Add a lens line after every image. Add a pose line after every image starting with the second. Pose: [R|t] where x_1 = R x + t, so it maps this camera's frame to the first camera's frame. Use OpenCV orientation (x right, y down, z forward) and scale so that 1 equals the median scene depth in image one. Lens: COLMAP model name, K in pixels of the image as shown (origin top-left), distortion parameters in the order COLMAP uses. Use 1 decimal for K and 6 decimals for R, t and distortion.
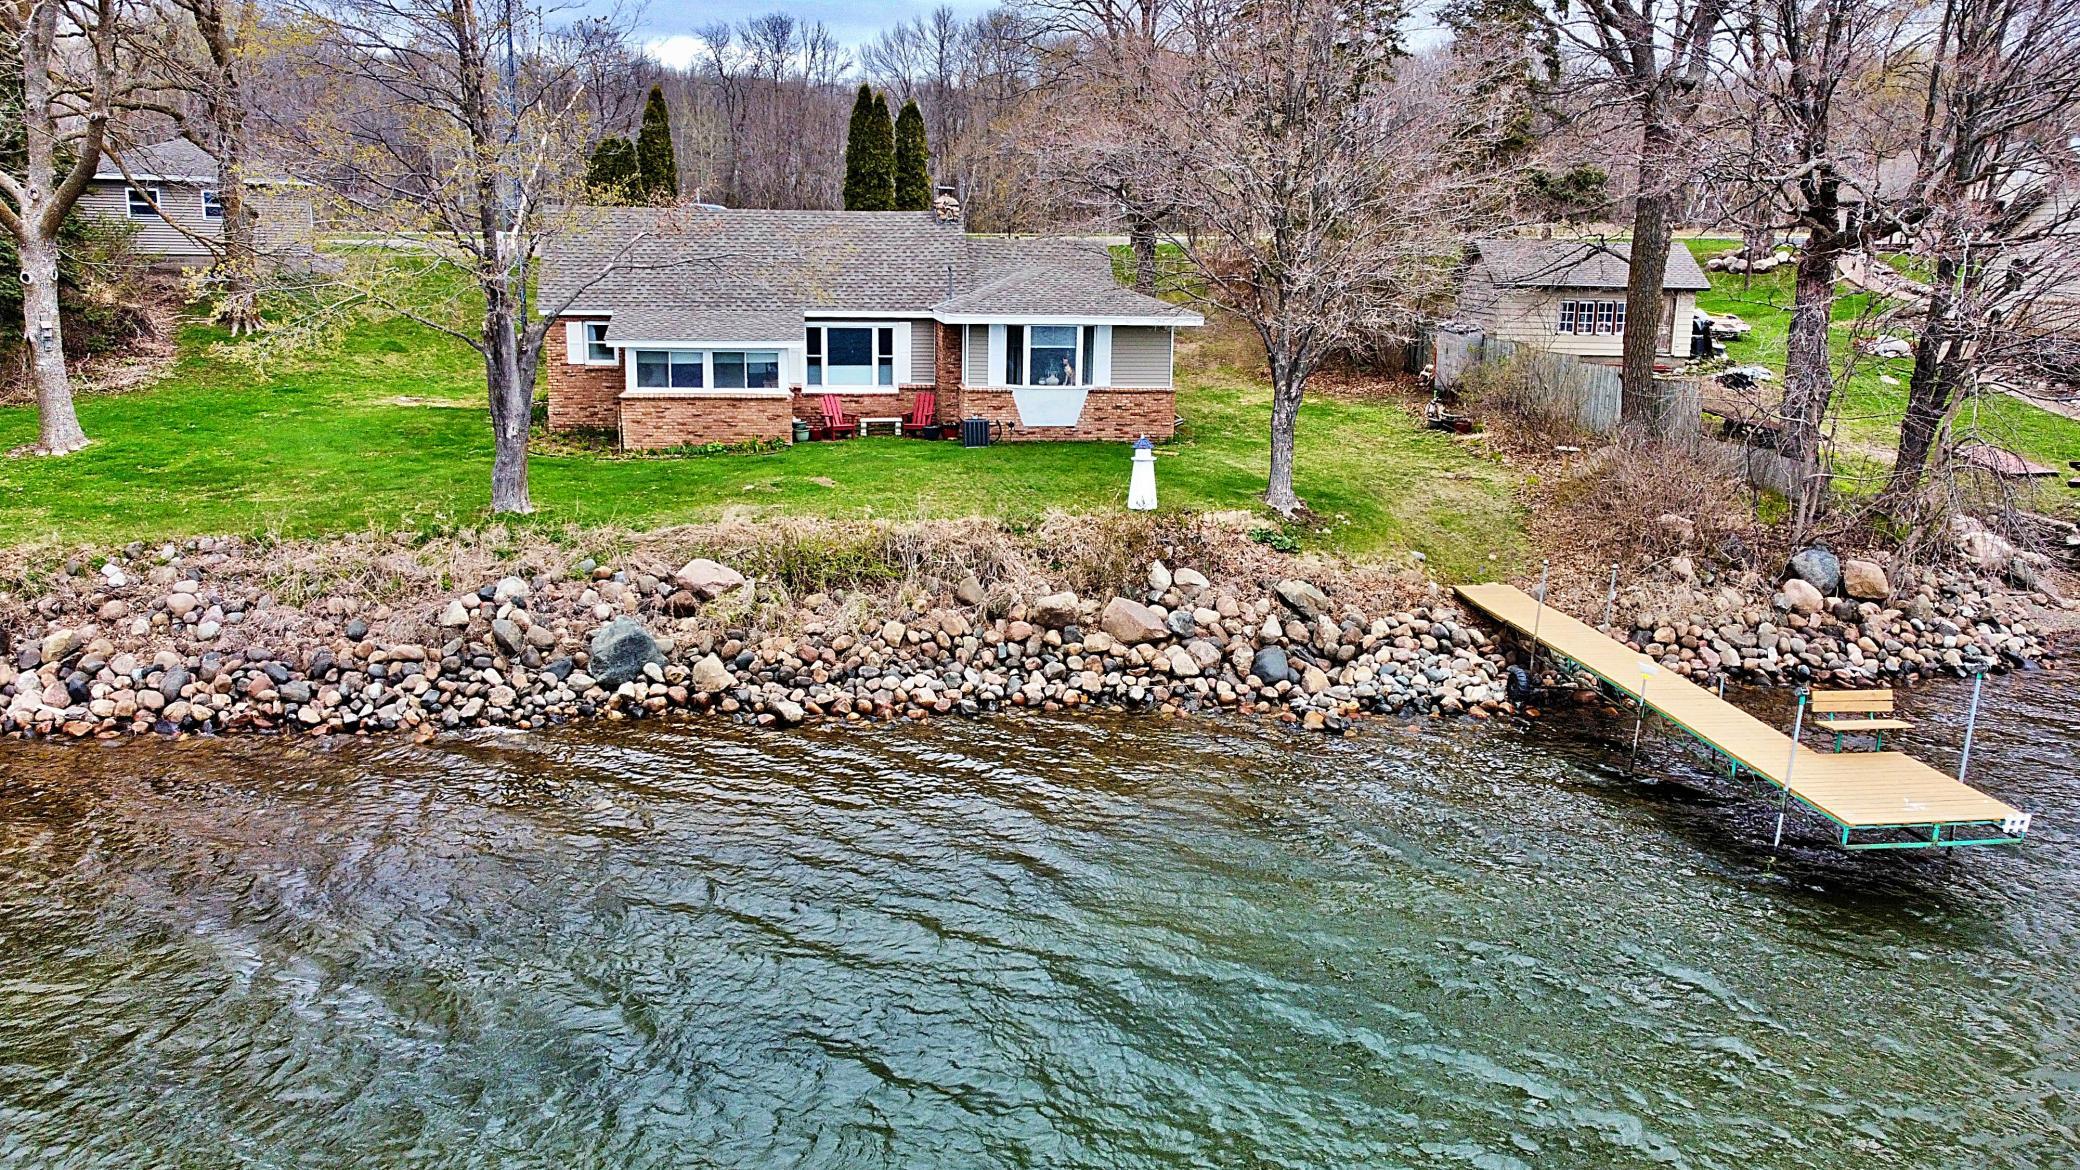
lens RADIAL K [[1497.8, 0, 1040.0], [0, 1497.8, 585.0], [0, 0, 1]] dist [0.002824, -0.002723]
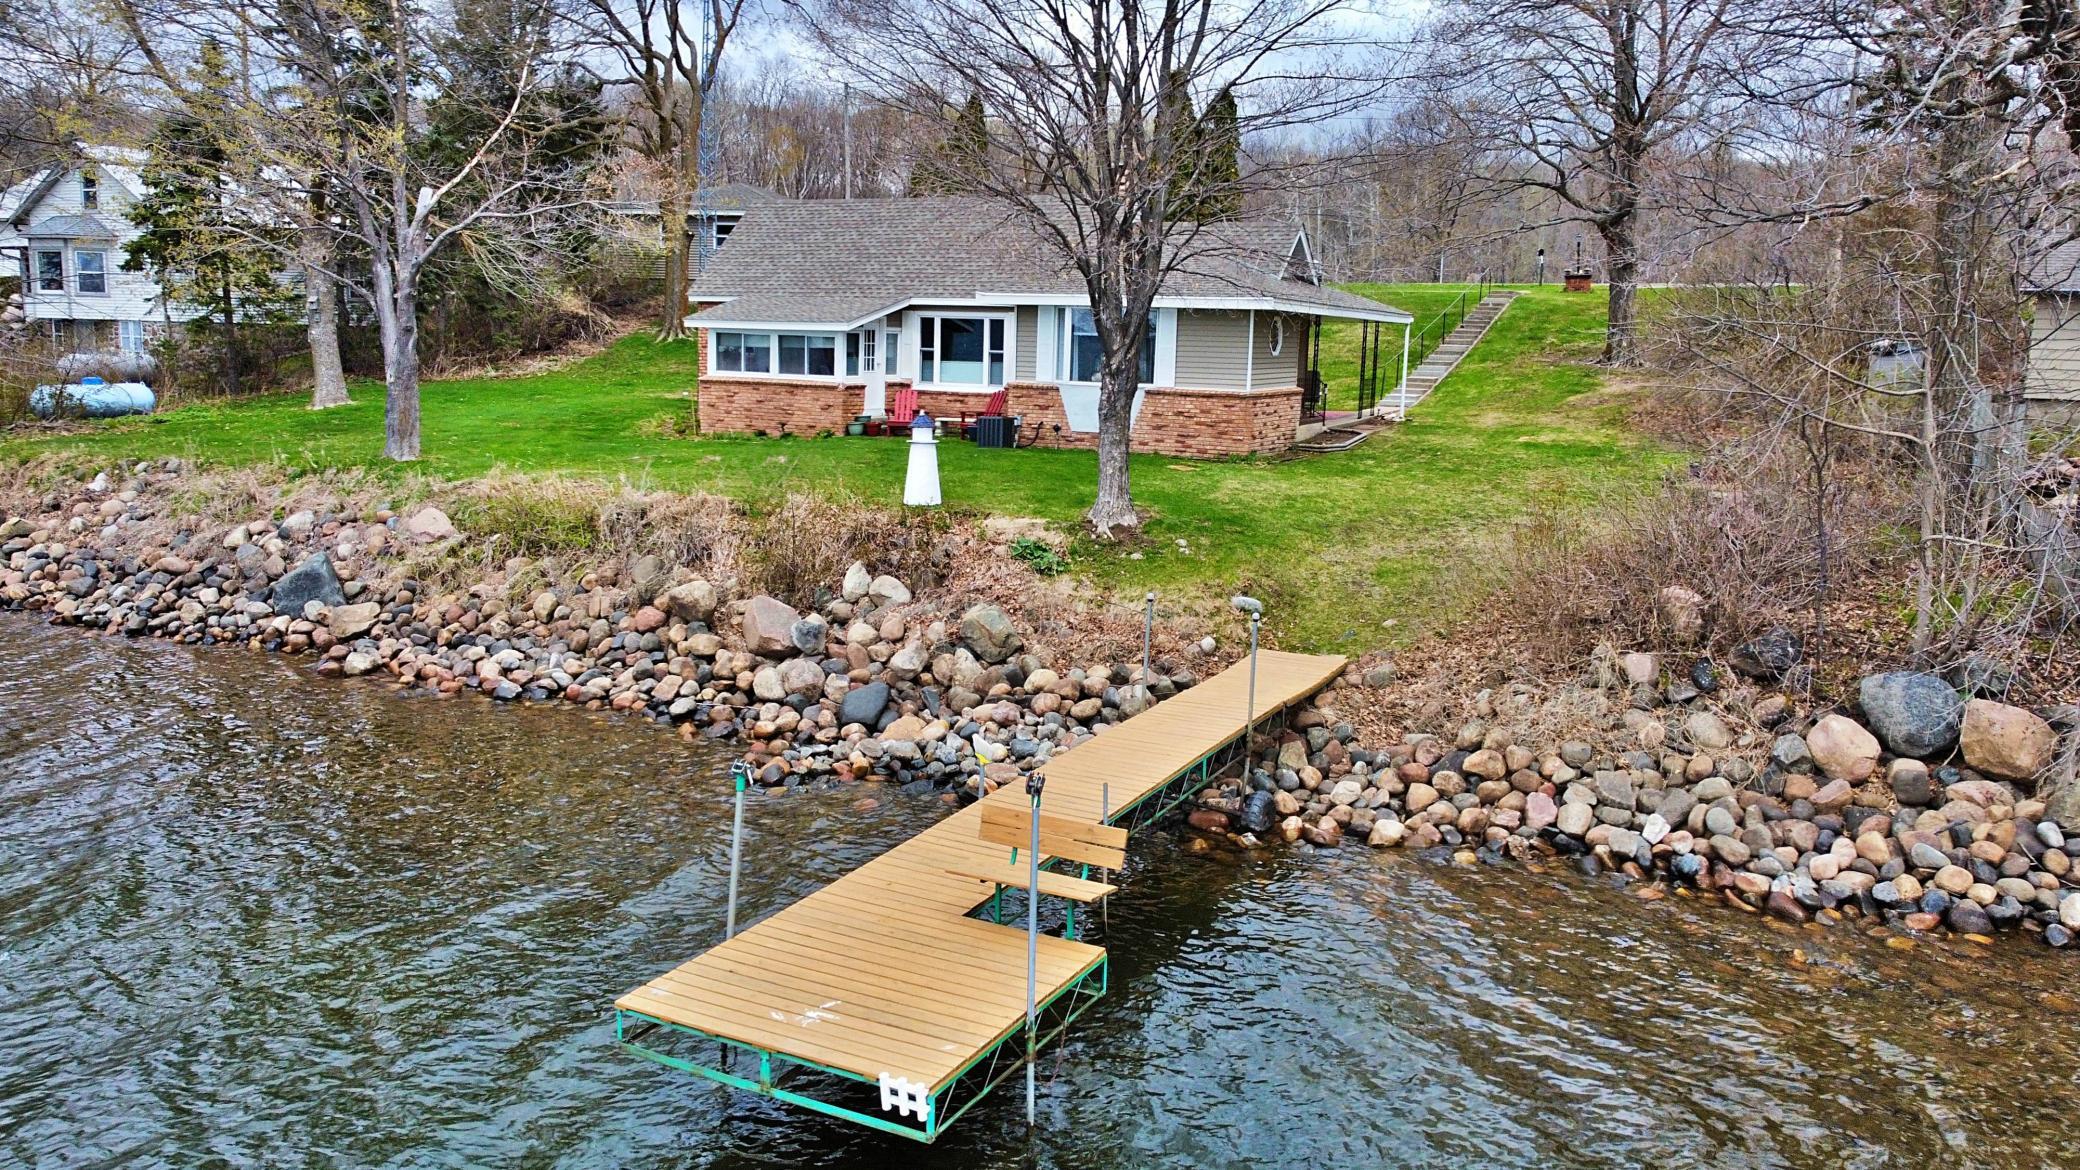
lens RADIAL K [[1579.3, 0, 1151.6], [0, 1579.3, 582.9], [0, 0, 1]] dist [0.004114, 0.002465]
pose [[0.822950, 0.092099, -0.560599, 0.703384], [-0.139088, 0.989404, -0.041633, 0.007991], [0.550825, 0.112234, 0.827040, 0.434798]]
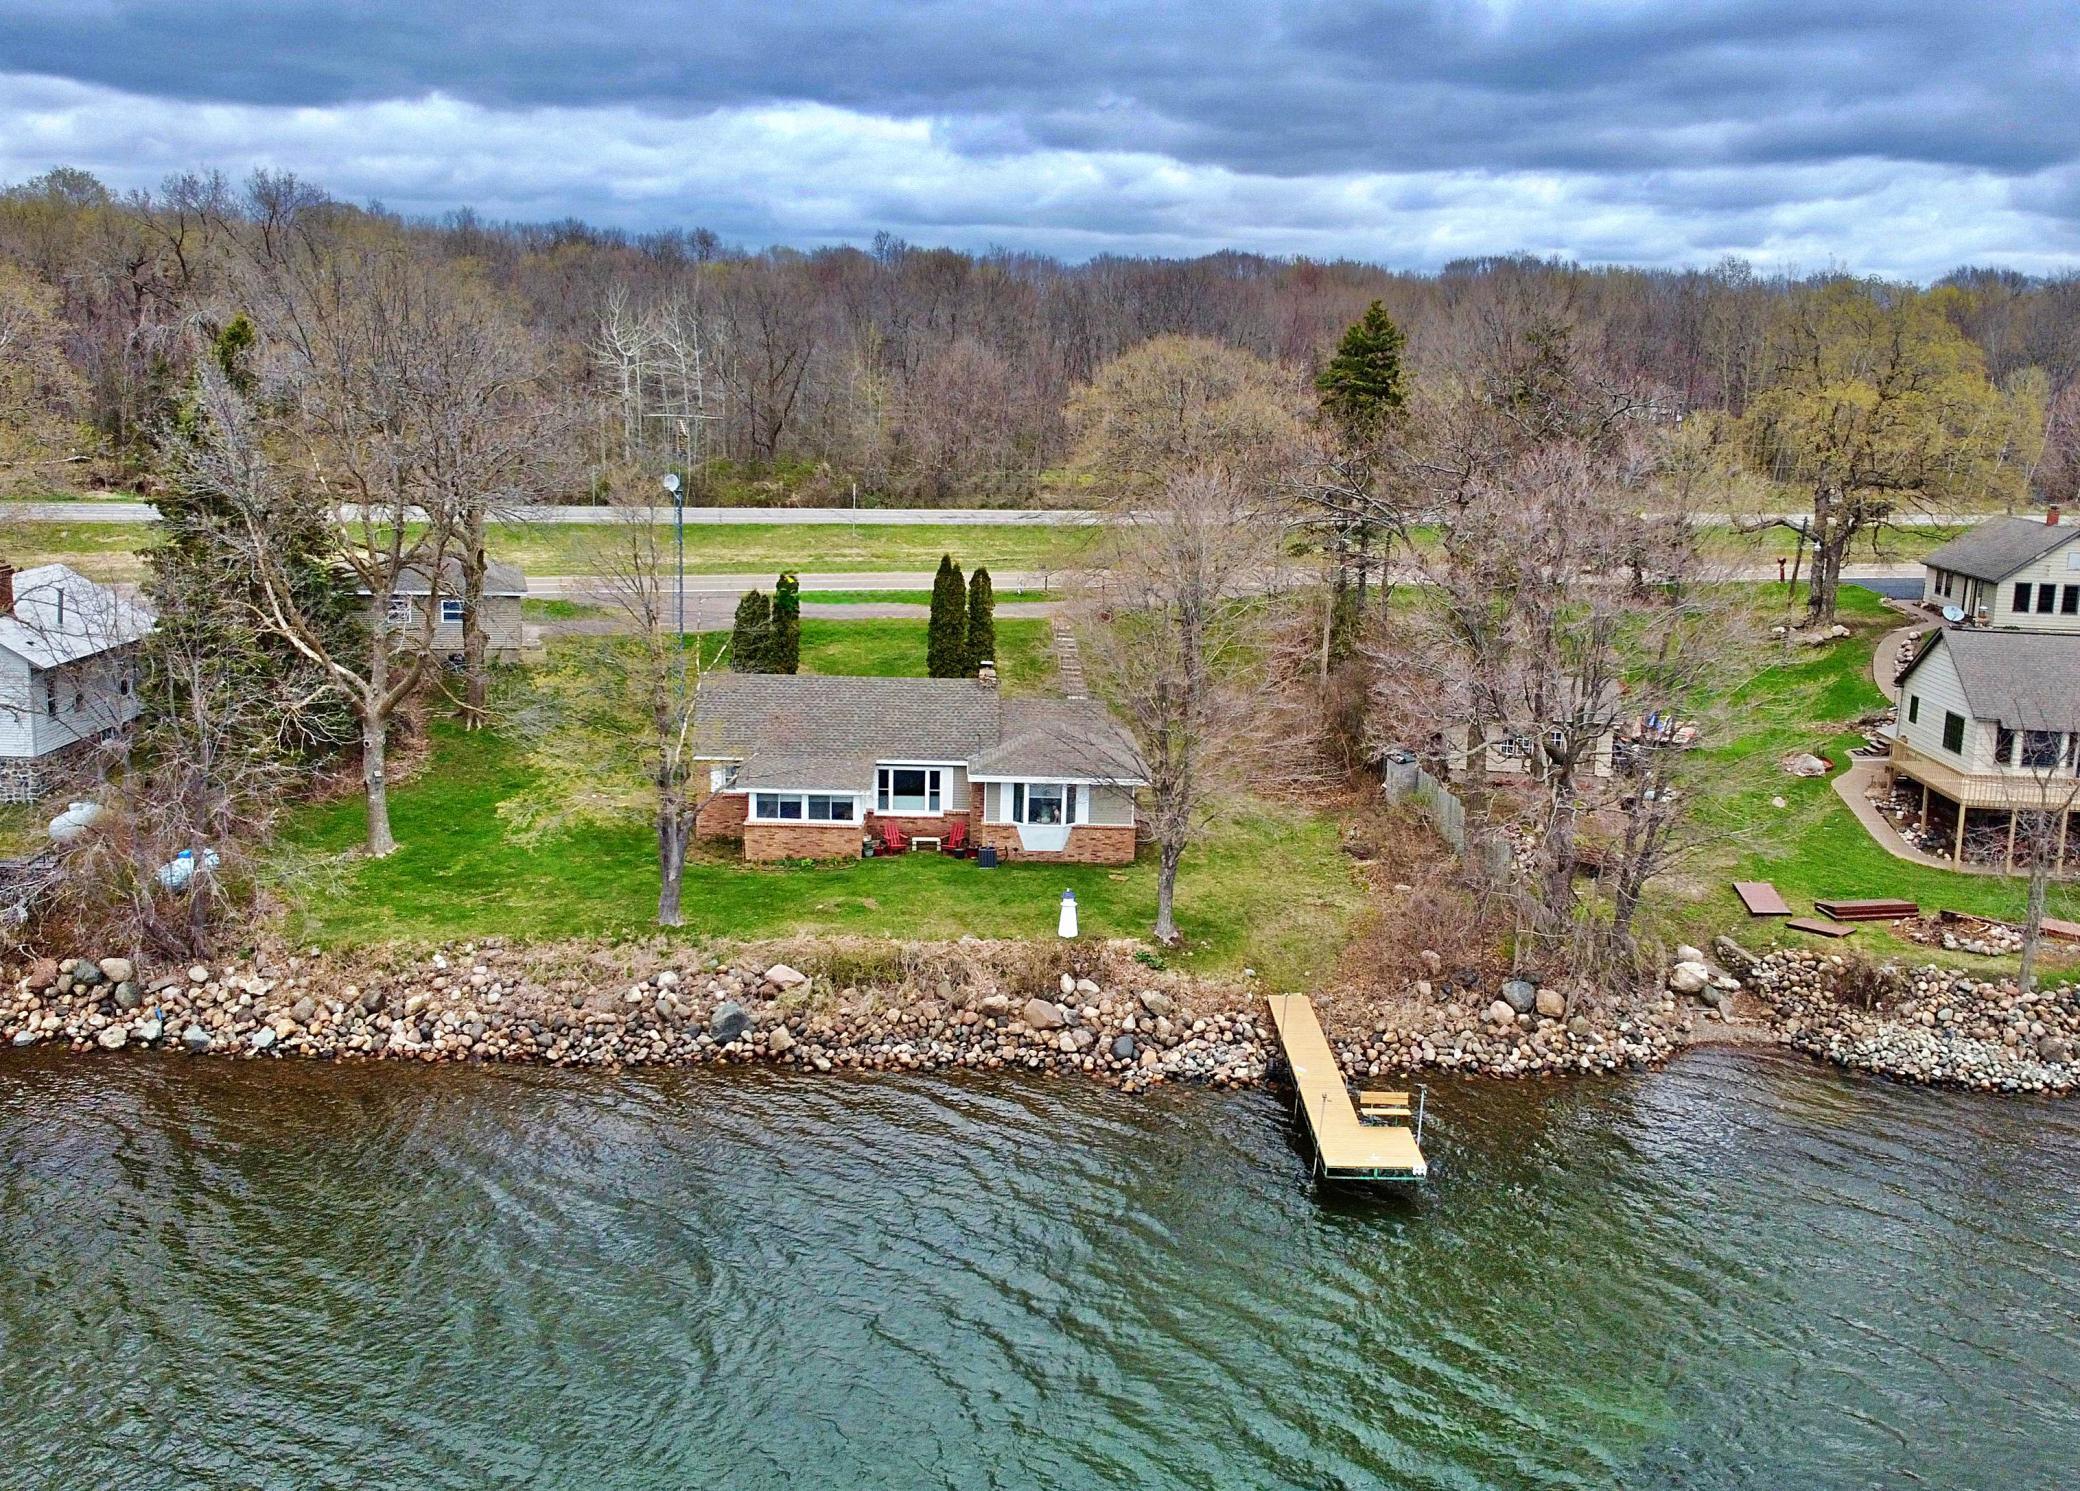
lens RADIAL K [[1892.9, 0, 1187.4], [0, 1892.9, 741.4], [0, 0, 1]] dist [0.007483, 0.001461]
pose [[0.997102, 0.043218, -0.062610, 0.341368], [-0.045159, 0.998531, -0.029928, -0.221343], [0.061225, 0.032669, 0.997589, -1.065056]]
